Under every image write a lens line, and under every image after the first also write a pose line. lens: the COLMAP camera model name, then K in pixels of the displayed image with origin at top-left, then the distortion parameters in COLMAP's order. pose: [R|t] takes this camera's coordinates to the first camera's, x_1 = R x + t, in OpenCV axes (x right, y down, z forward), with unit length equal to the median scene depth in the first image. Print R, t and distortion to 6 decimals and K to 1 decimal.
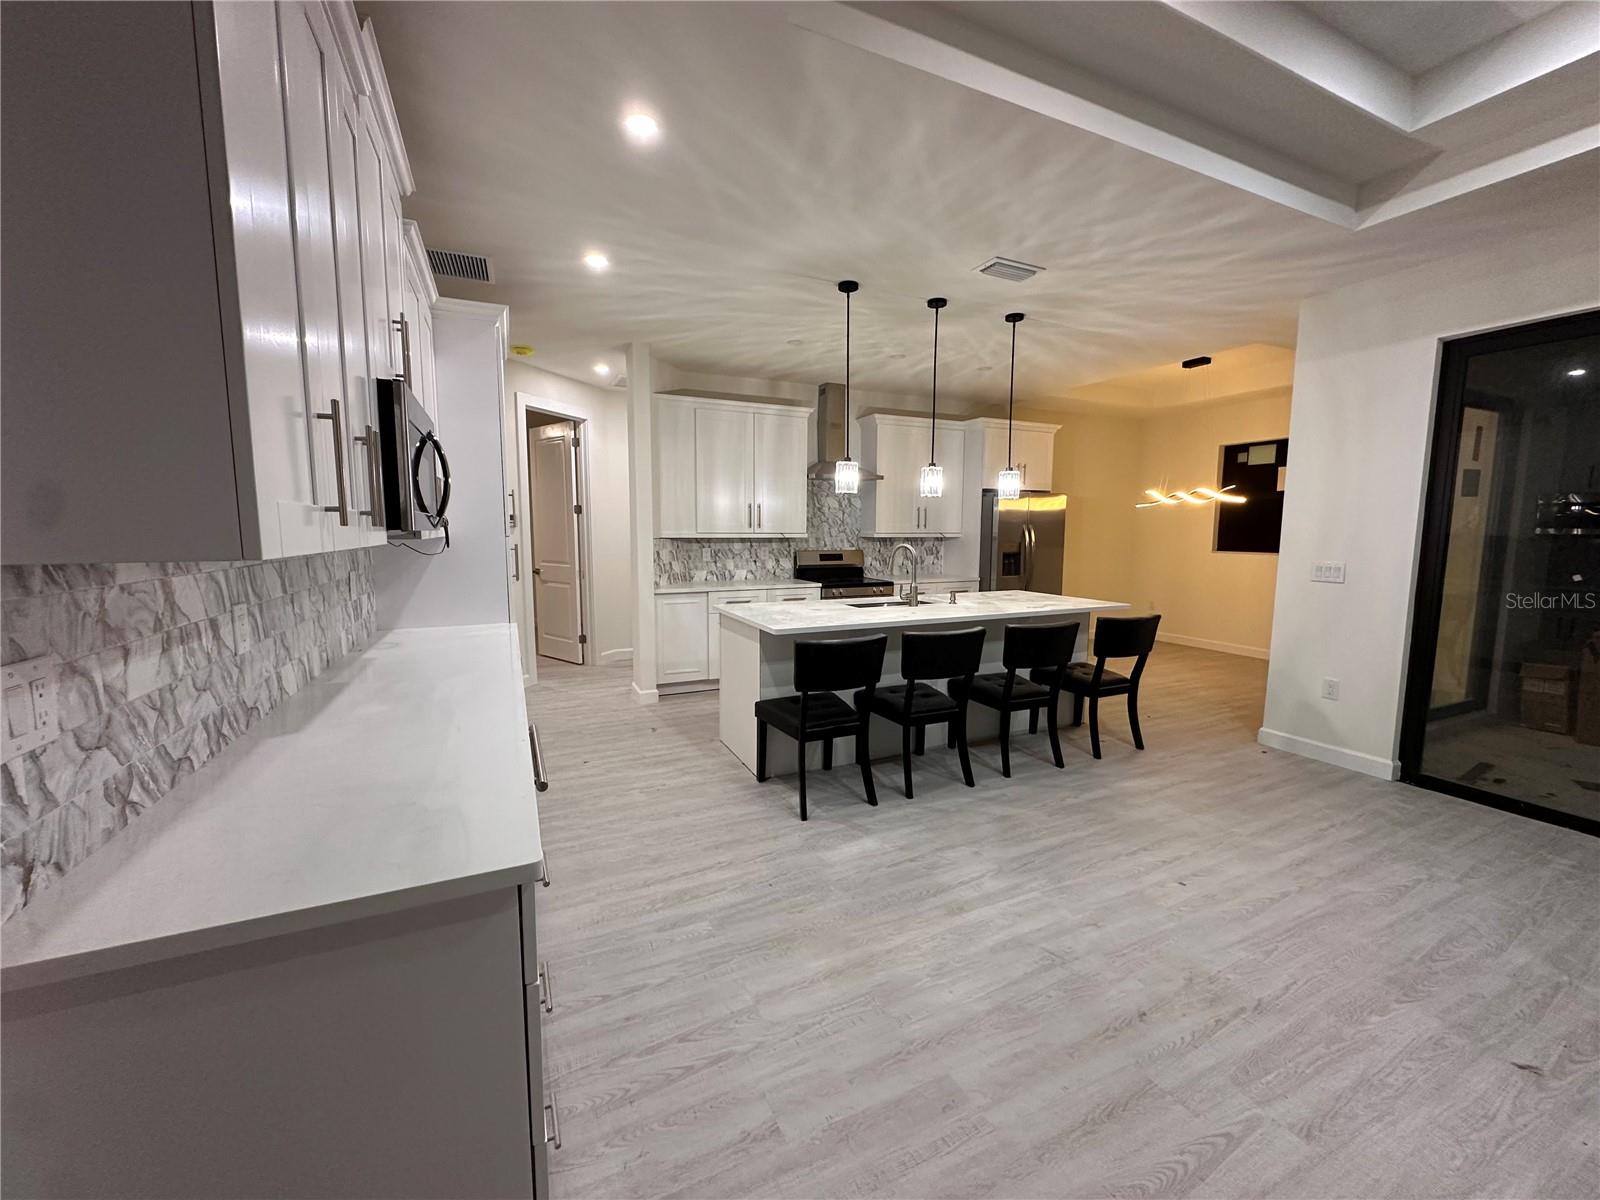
lens RADIAL K [[639.3, 0, 800.0], [0, 639.3, 600.0], [0, 0, 1]] dist [-0.002809, 0.000692]
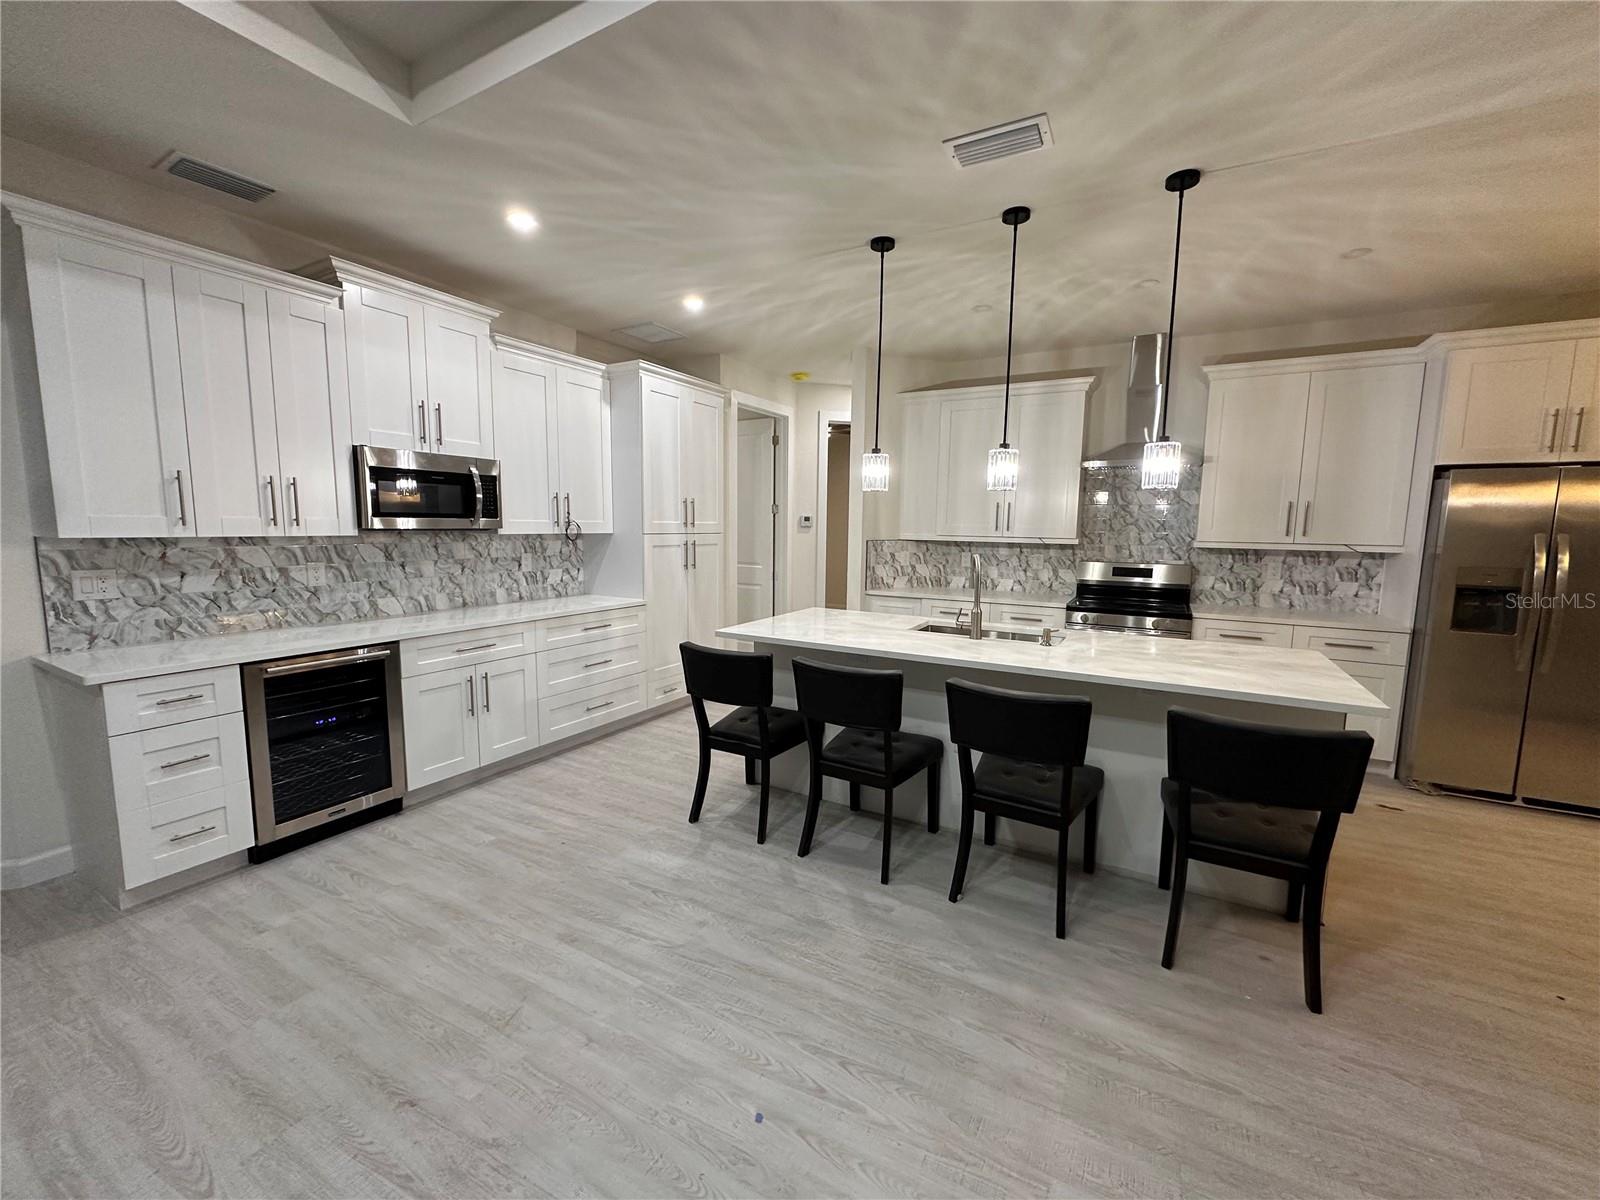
lens RADIAL K [[639.3, 0, 800.0], [0, 639.3, 600.0], [0, 0, 1]] dist [-0.002809, 0.000692]
pose [[0.581959, 0.102824, -0.806692, 0.773200], [-0.102559, 0.993334, 0.052627, -0.063046], [0.806725, 0.052107, 0.588625, 0.466642]]
